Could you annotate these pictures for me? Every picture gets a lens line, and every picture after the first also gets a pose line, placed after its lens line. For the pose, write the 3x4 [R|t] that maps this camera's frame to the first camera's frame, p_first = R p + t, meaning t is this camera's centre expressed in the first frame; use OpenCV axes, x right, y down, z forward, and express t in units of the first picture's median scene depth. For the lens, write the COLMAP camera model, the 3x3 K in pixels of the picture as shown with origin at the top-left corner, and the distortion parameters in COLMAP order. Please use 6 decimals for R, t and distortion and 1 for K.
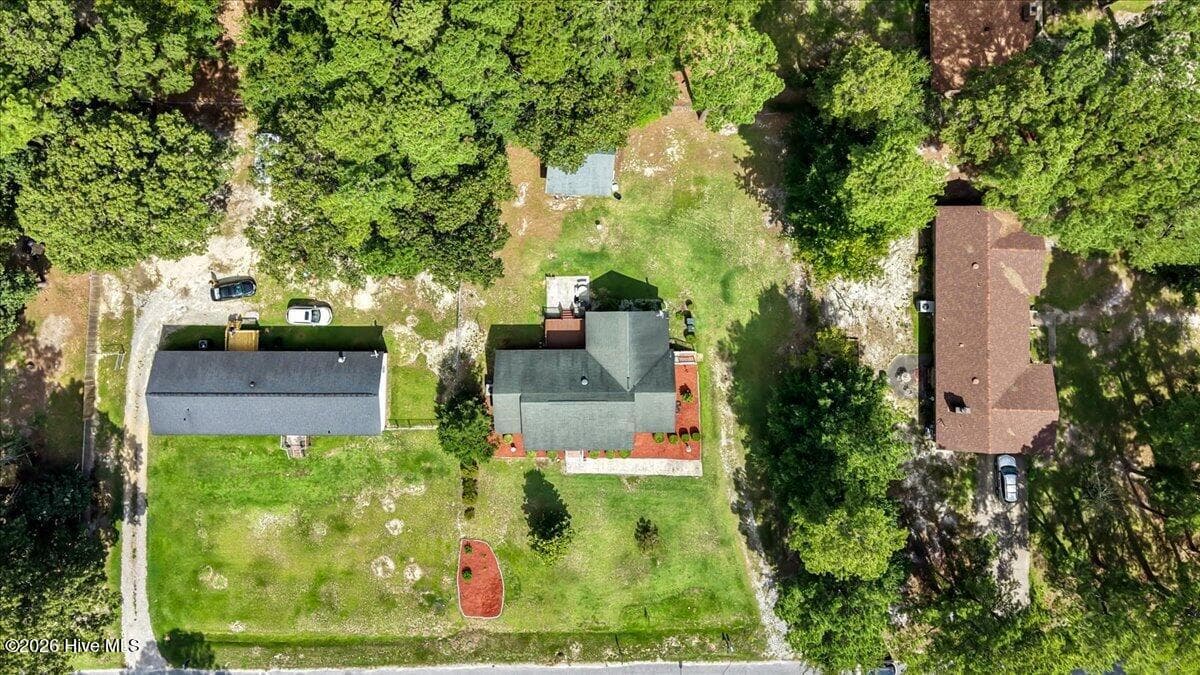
lens RADIAL K [[807.9, 0, 600.0], [0, 807.9, 337.5], [0, 0, 1]] dist [0.027388, -0.031433]
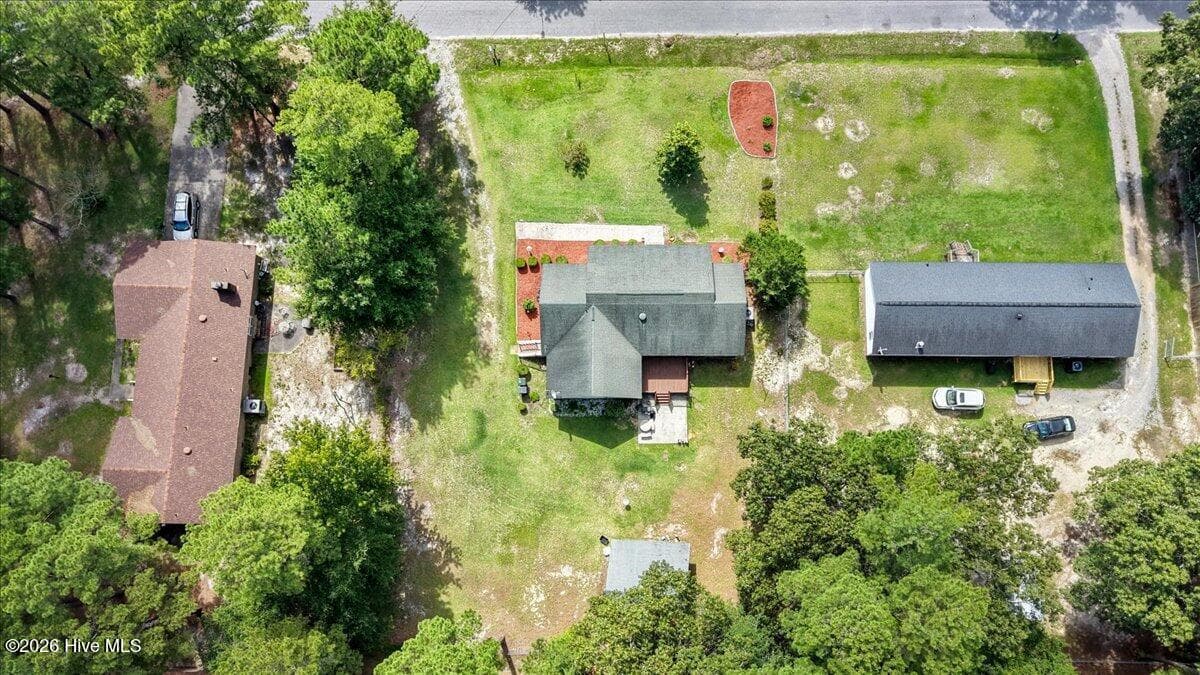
lens RADIAL K [[680.1, 0, 635.7], [0, 680.1, 337.4], [0, 0, 1]] dist [0.008968, -0.001945]
pose [[-0.999965, -0.001949, 0.008094, -0.017136], [0.003492, -0.980754, 0.195219, -0.109064], [0.007558, 0.195240, 0.980726, 0.270243]]
